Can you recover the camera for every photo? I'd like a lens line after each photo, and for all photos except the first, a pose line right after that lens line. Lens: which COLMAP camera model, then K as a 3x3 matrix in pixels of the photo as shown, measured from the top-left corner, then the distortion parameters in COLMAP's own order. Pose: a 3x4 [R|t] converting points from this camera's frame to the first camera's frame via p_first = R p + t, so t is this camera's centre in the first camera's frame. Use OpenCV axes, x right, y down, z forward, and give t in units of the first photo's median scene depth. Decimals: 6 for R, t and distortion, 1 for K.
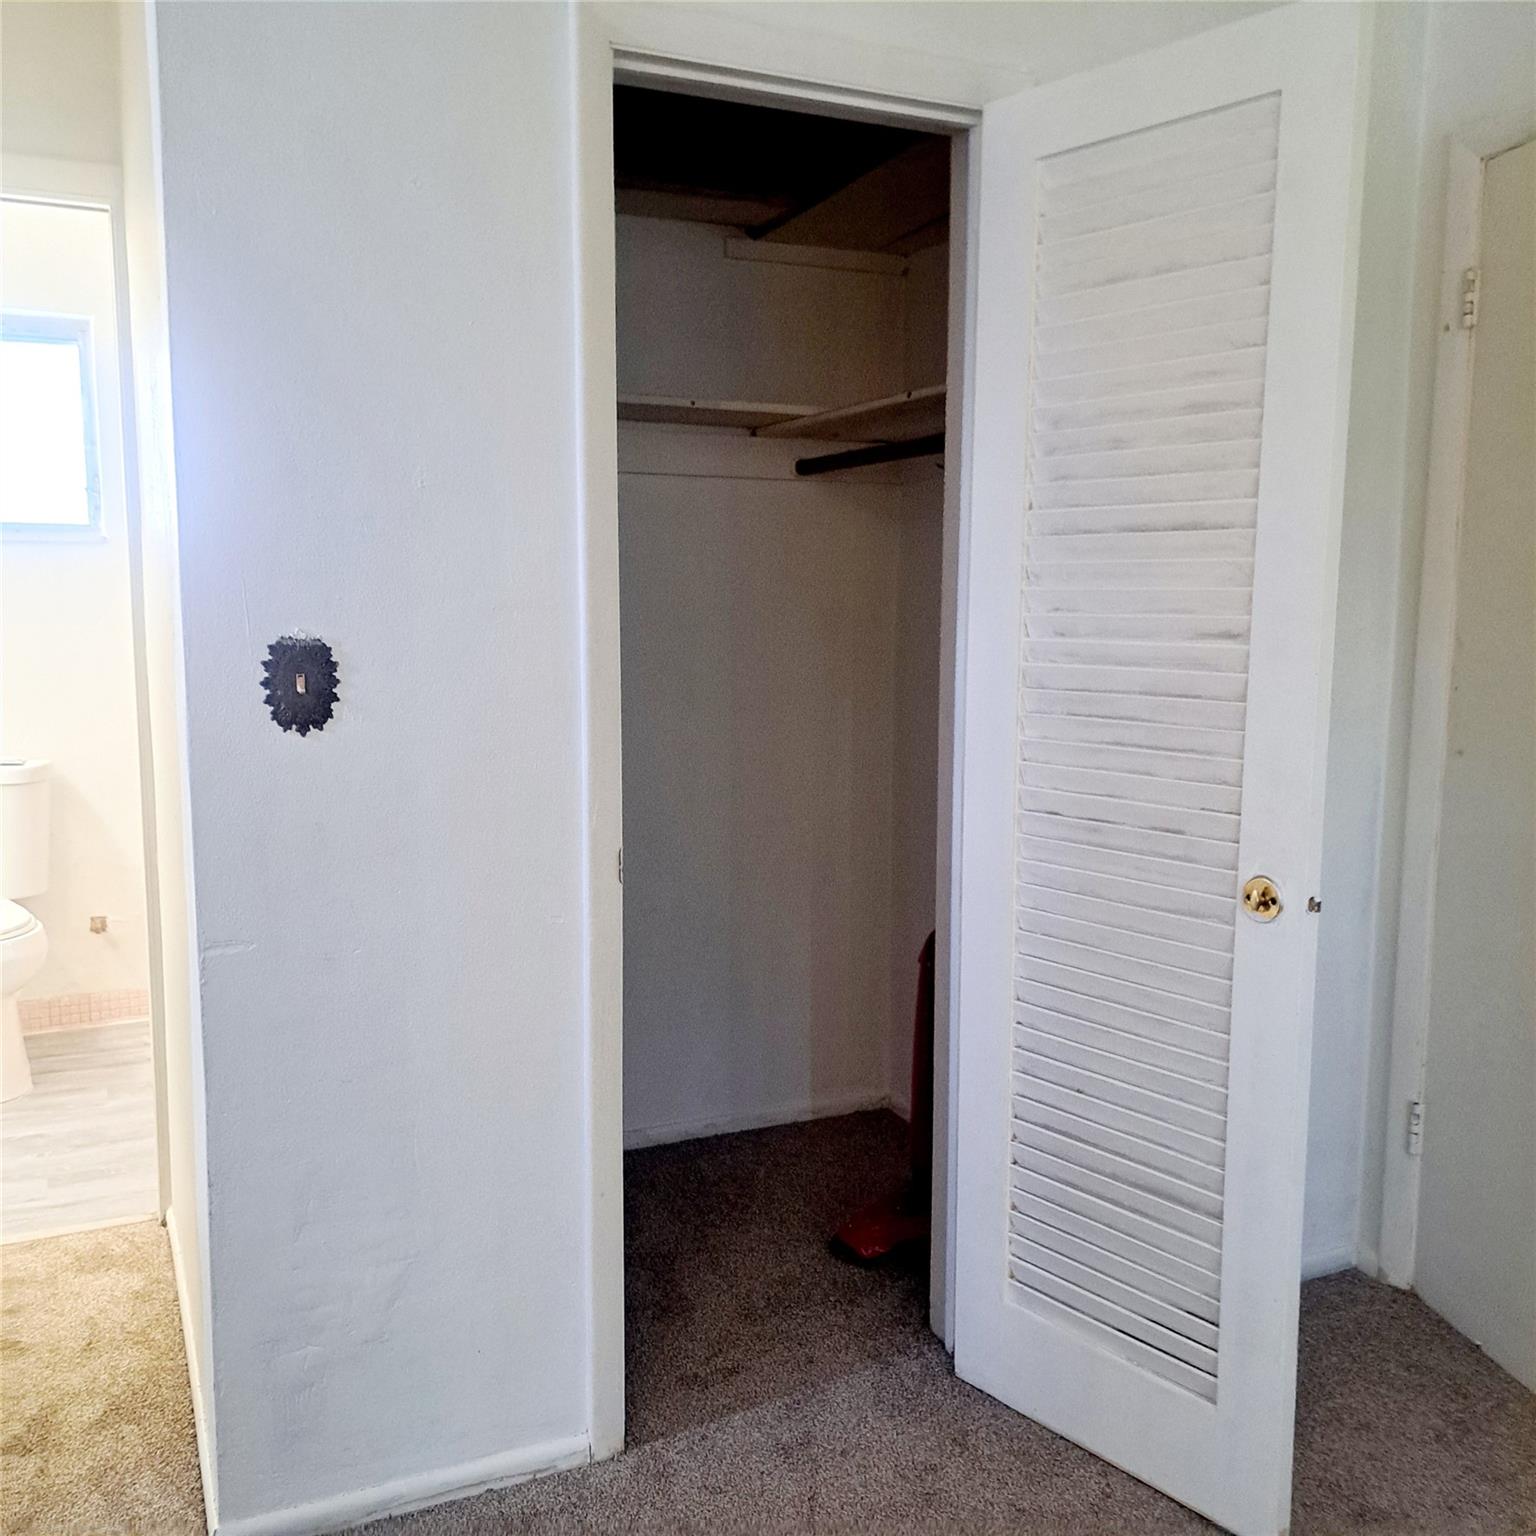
lens RADIAL K [[1452.3, 0, 768.0], [0, 1452.3, 768.0], [0, 0, 1]] dist [-0.004621, -0.001901]
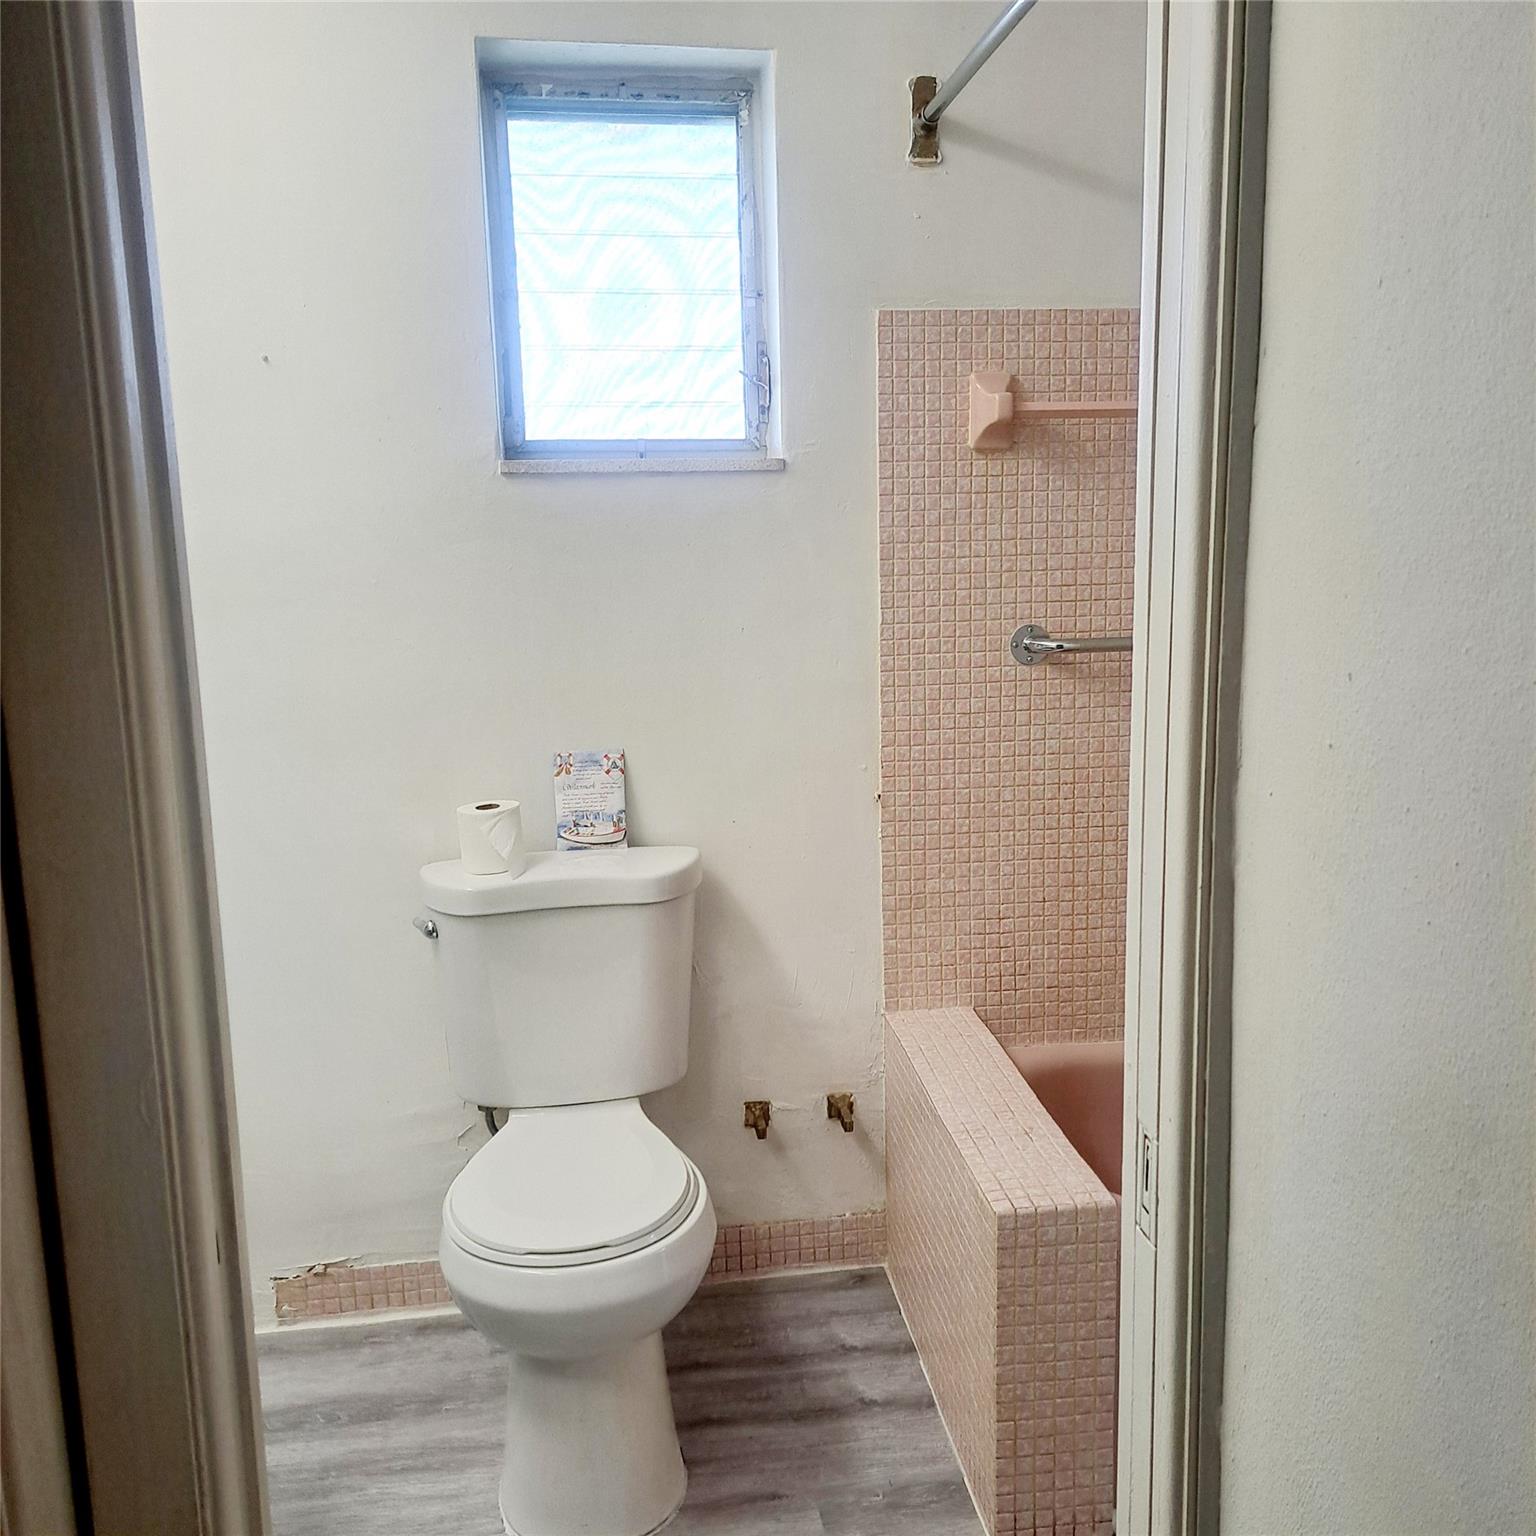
lens RADIAL K [[1430.8, 0, 783.0], [0, 1430.8, 760.9], [0, 0, 1]] dist [0.003824, -0.013251]
pose [[0.955255, 0.027865, -0.294468, -0.454819], [-0.012150, 0.998409, 0.055064, -0.114004], [0.295534, -0.049023, 0.954074, 0.722285]]
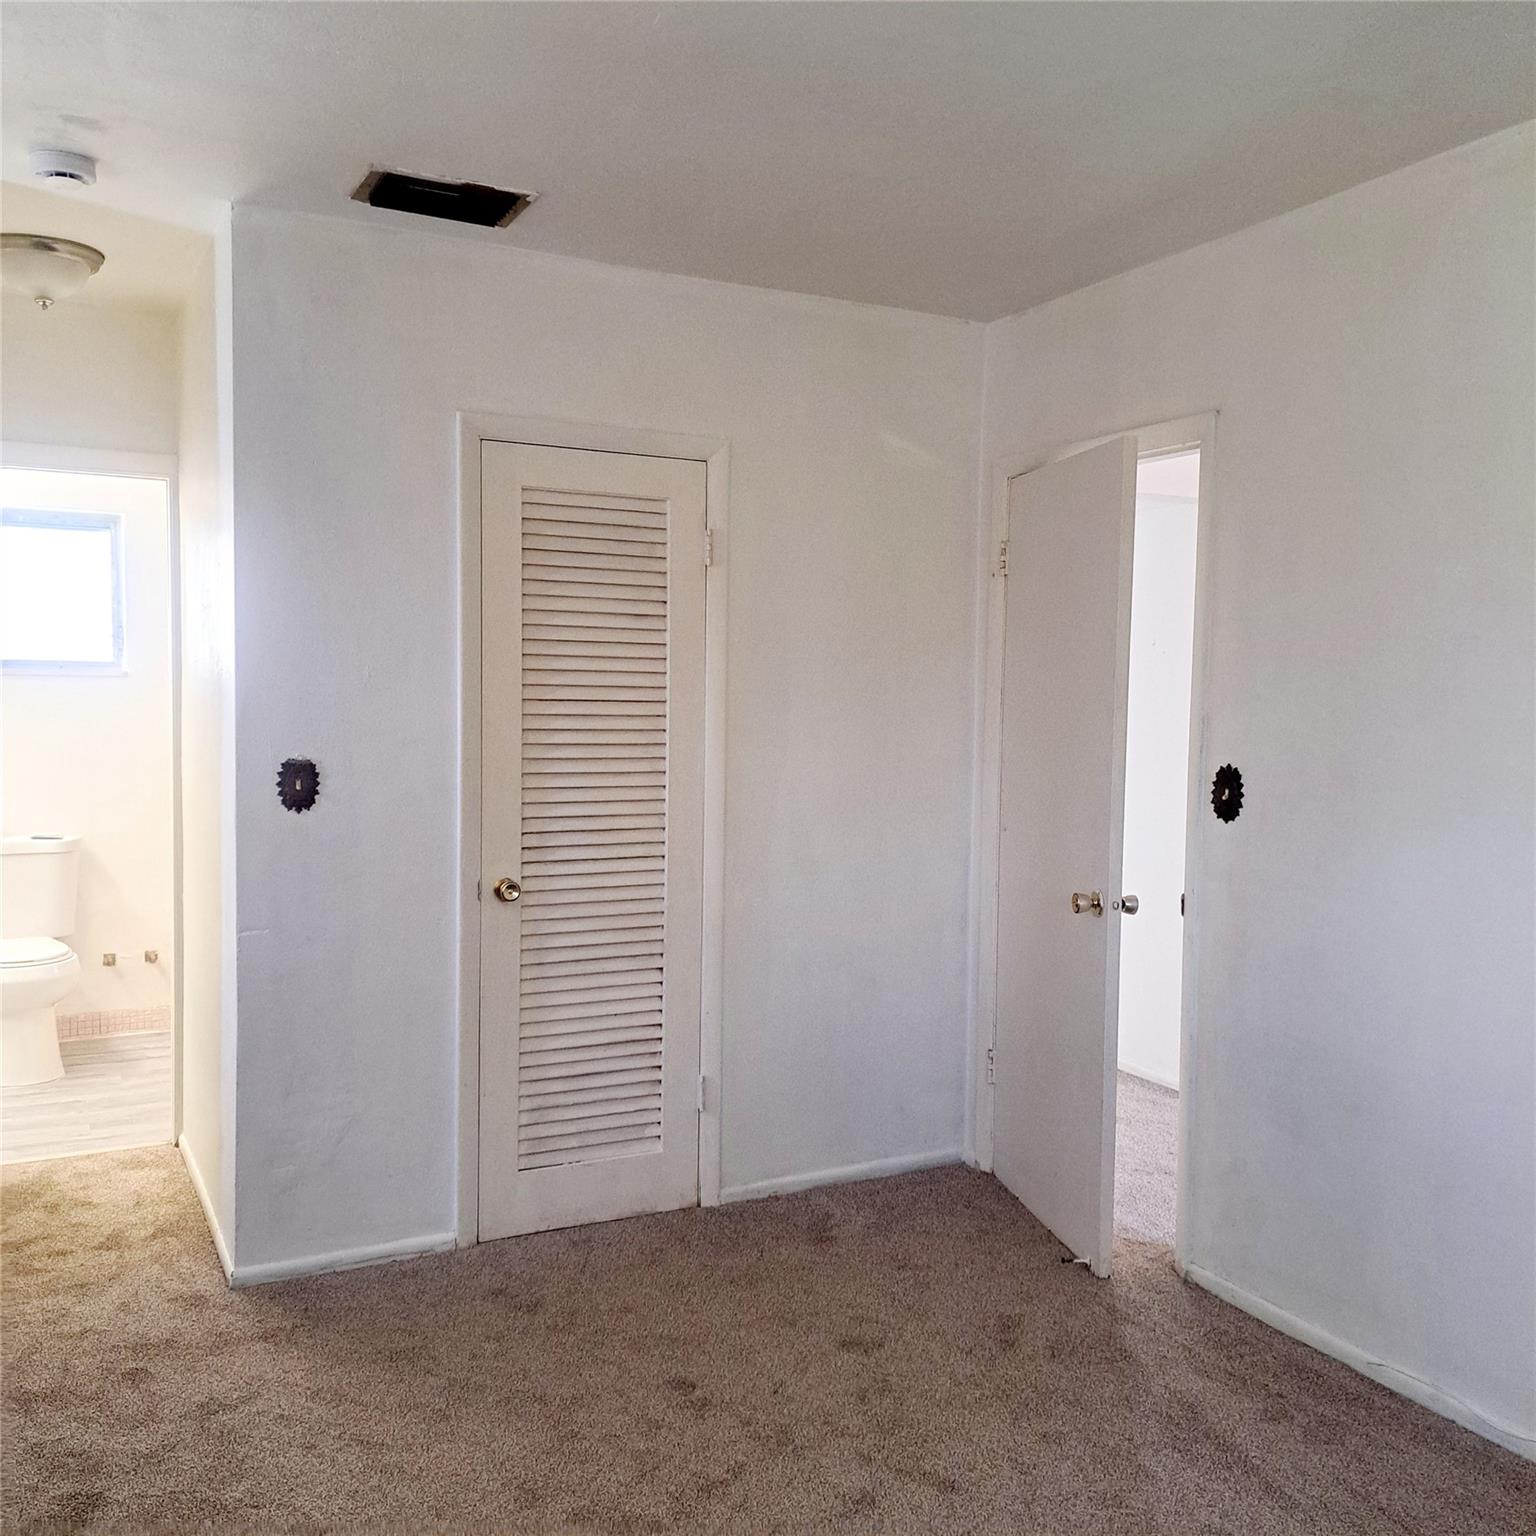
lens RADIAL K [[1430.8, 0, 783.0], [0, 1430.8, 760.9], [0, 0, 1]] dist [0.003824, -0.013251]
pose [[0.998260, 0.008339, 0.058367, 0.125737], [-0.004199, 0.997488, -0.070710, 0.025739], [-0.058810, 0.070341, 0.995788, -0.578858]]
